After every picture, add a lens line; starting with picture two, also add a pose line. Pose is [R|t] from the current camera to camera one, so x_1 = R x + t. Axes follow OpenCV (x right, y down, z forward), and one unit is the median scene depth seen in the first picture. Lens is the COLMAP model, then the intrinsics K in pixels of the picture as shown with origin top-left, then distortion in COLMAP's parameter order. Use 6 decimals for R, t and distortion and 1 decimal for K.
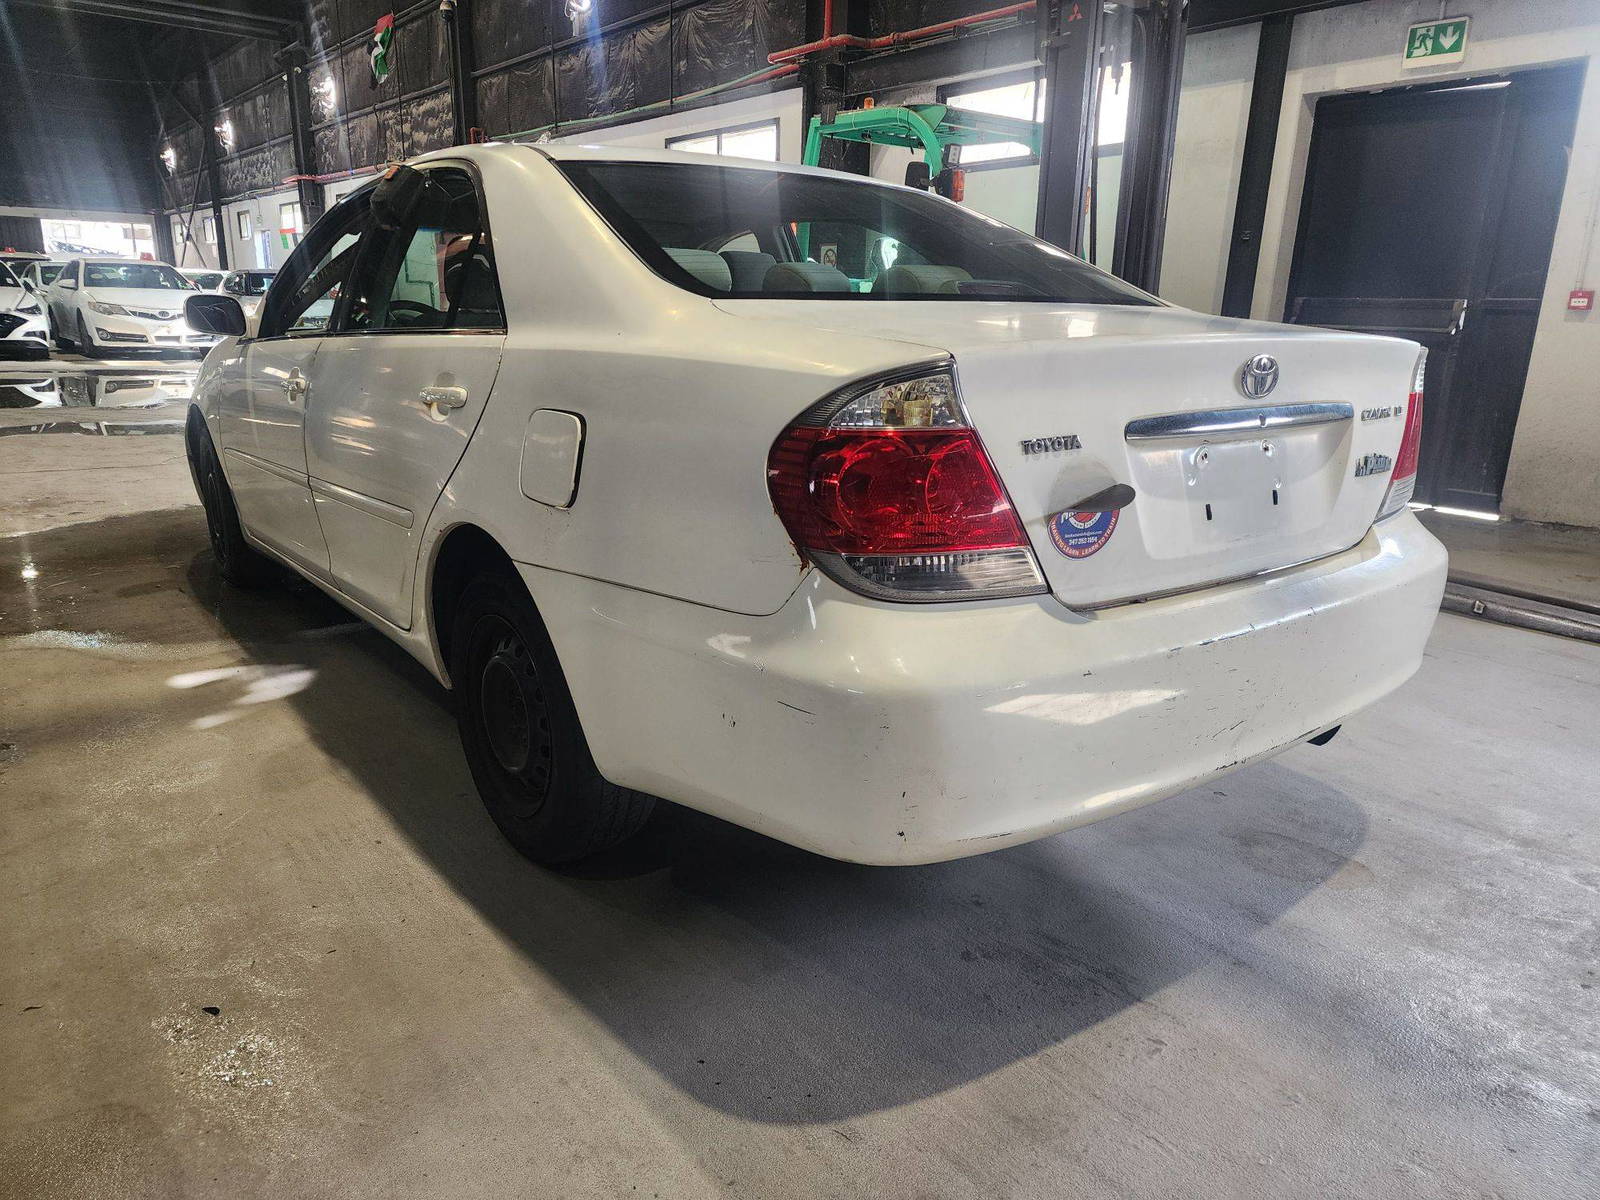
lens RADIAL K [[1105.2, 0, 797.6], [0, 1105.2, 609.0], [0, 0, 1]] dist [0.001626, 0.000884]
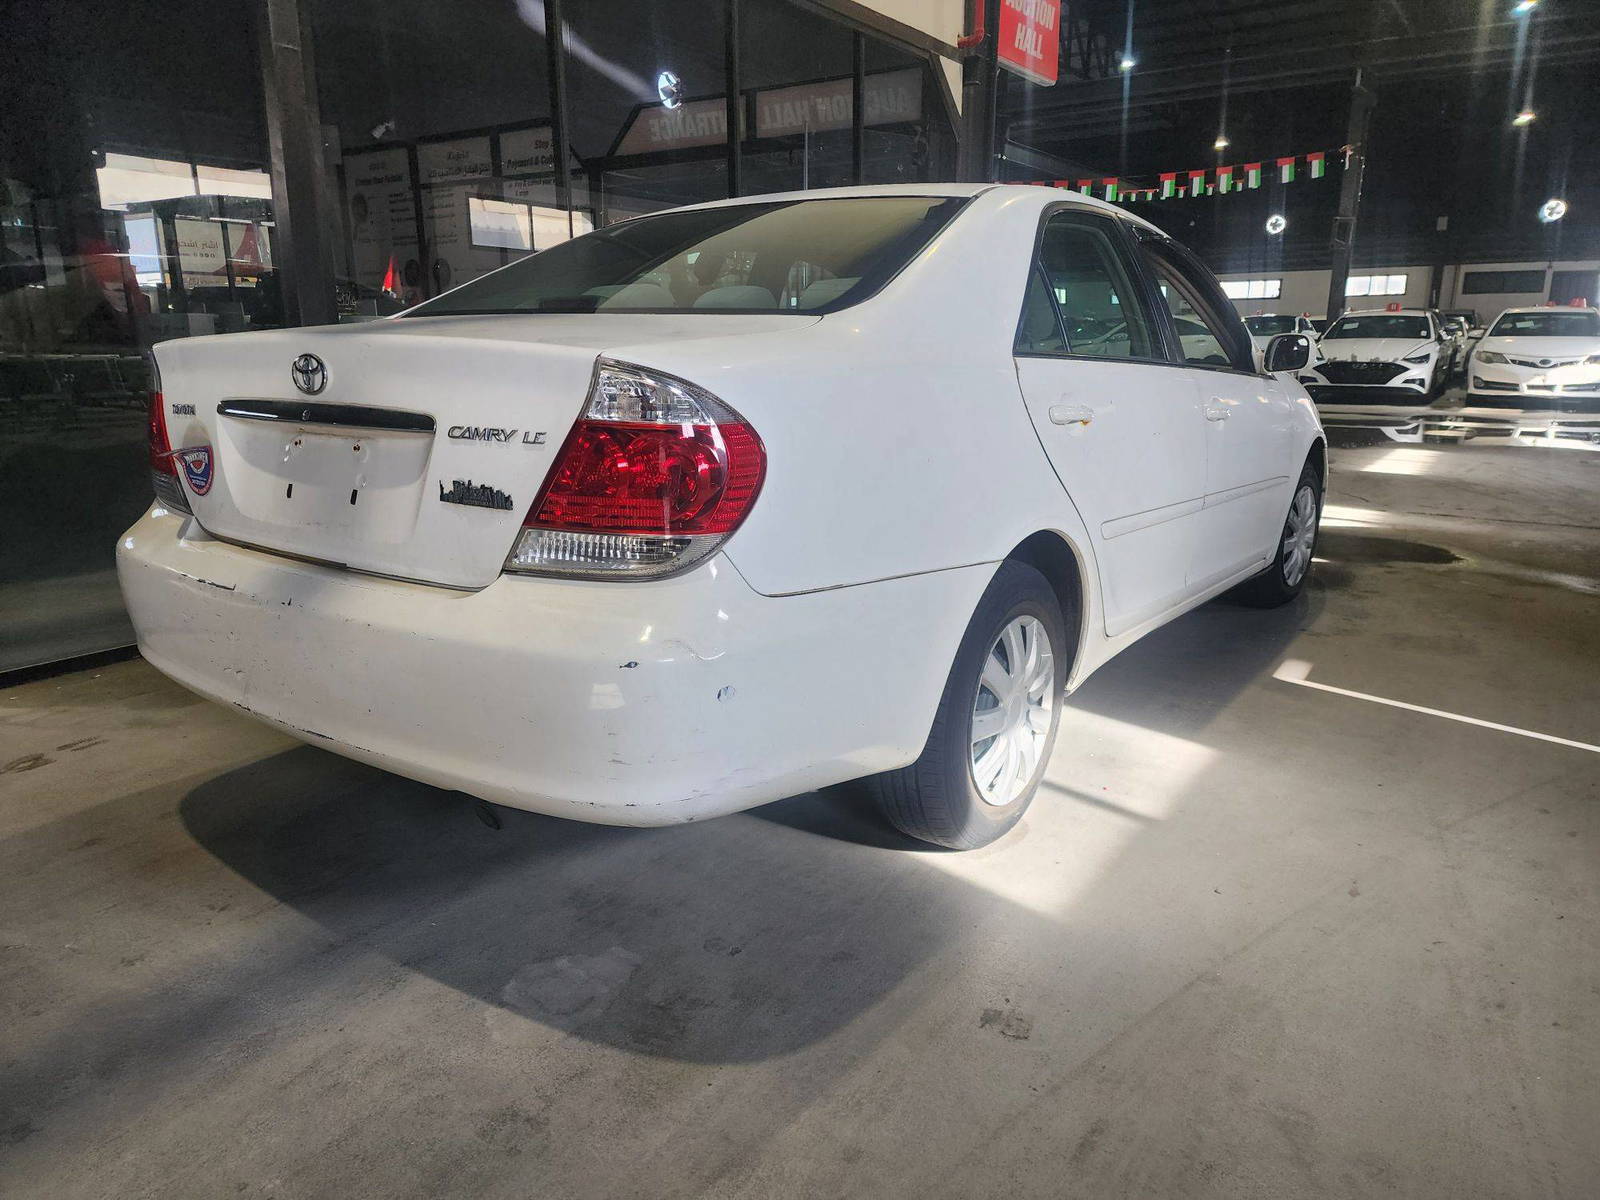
lens RADIAL K [[1105.2, 0, 797.6], [0, 1105.2, 609.0], [0, 0, 1]] dist [0.001626, 0.000884]
pose [[0.257869, 0.202226, -0.944780, 1.418175], [-0.247784, 0.958989, 0.137636, -0.226106], [0.933866, 0.198609, 0.297402, 1.043000]]
